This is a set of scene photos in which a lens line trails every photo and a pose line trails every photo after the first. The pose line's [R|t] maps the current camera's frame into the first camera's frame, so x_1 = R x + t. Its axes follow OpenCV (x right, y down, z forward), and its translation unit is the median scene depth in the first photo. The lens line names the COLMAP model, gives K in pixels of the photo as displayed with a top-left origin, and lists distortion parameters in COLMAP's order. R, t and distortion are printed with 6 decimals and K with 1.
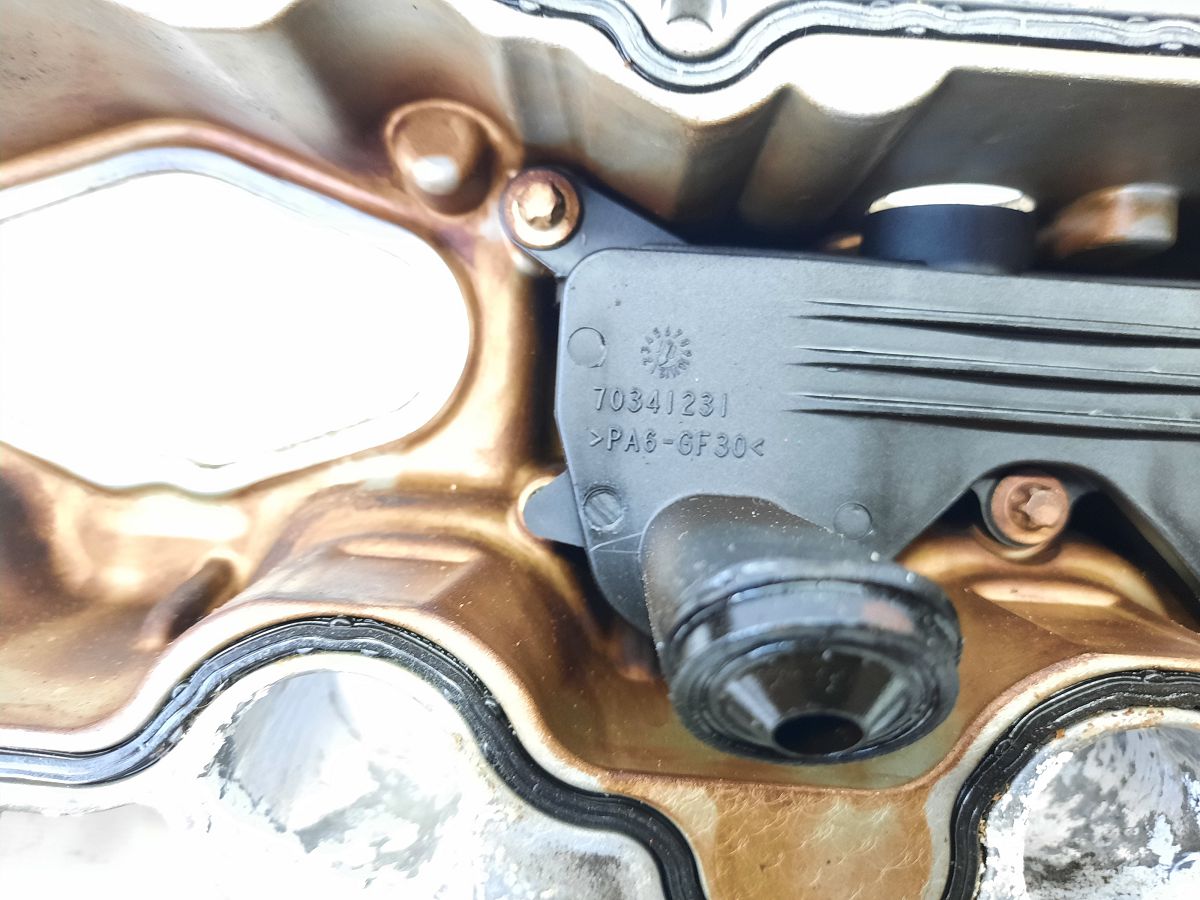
lens RADIAL K [[939.9, 0, 600.0], [0, 939.9, 450.0], [0, 0, 1]] dist [-0.031273, -0.014396]
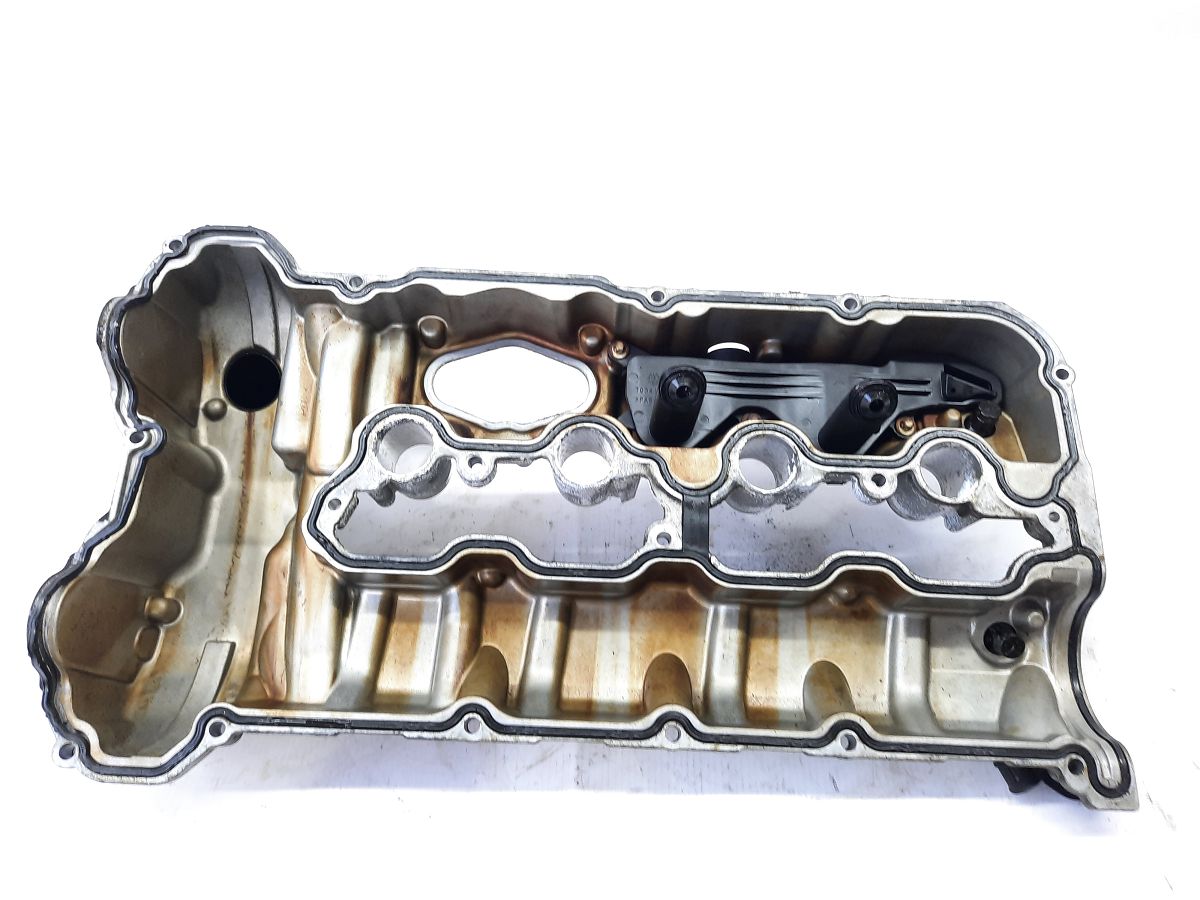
lens RADIAL K [[884.8, 0, 600.0], [0, 884.8, 450.0], [0, 0, 1]] dist [0.051873, -0.088845]
pose [[0.999164, -0.012352, 0.038973, -0.293296], [0.024672, 0.942298, -0.333865, 1.362678], [-0.032600, 0.334547, 0.941815, -2.314398]]
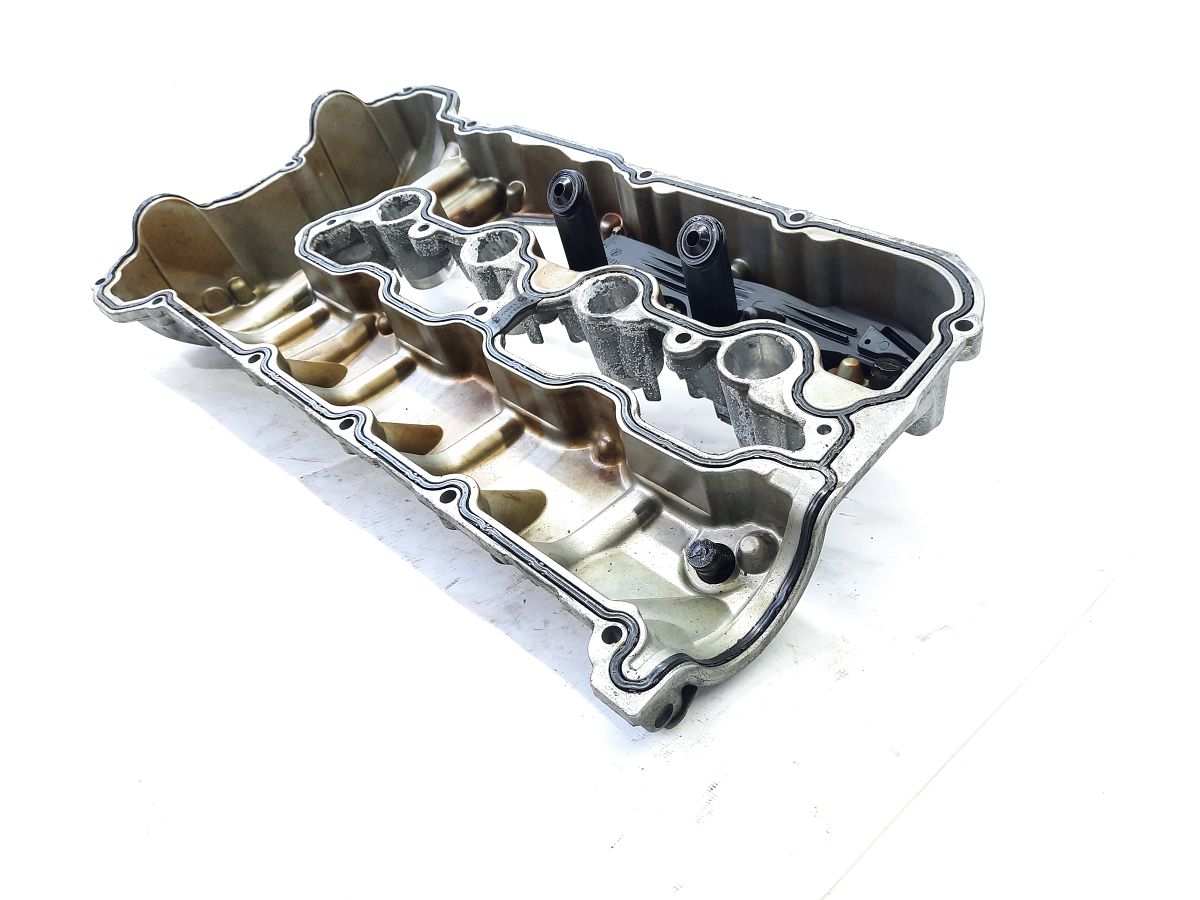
lens RADIAL K [[884.8, 0, 600.0], [0, 884.8, 450.0], [0, 0, 1]] dist [0.051873, -0.088845]
pose [[0.743131, 0.361943, -0.562809, 2.457445], [-0.635006, 0.646678, -0.422580, 2.067400], [0.211007, 0.671420, 0.710403, -1.131914]]
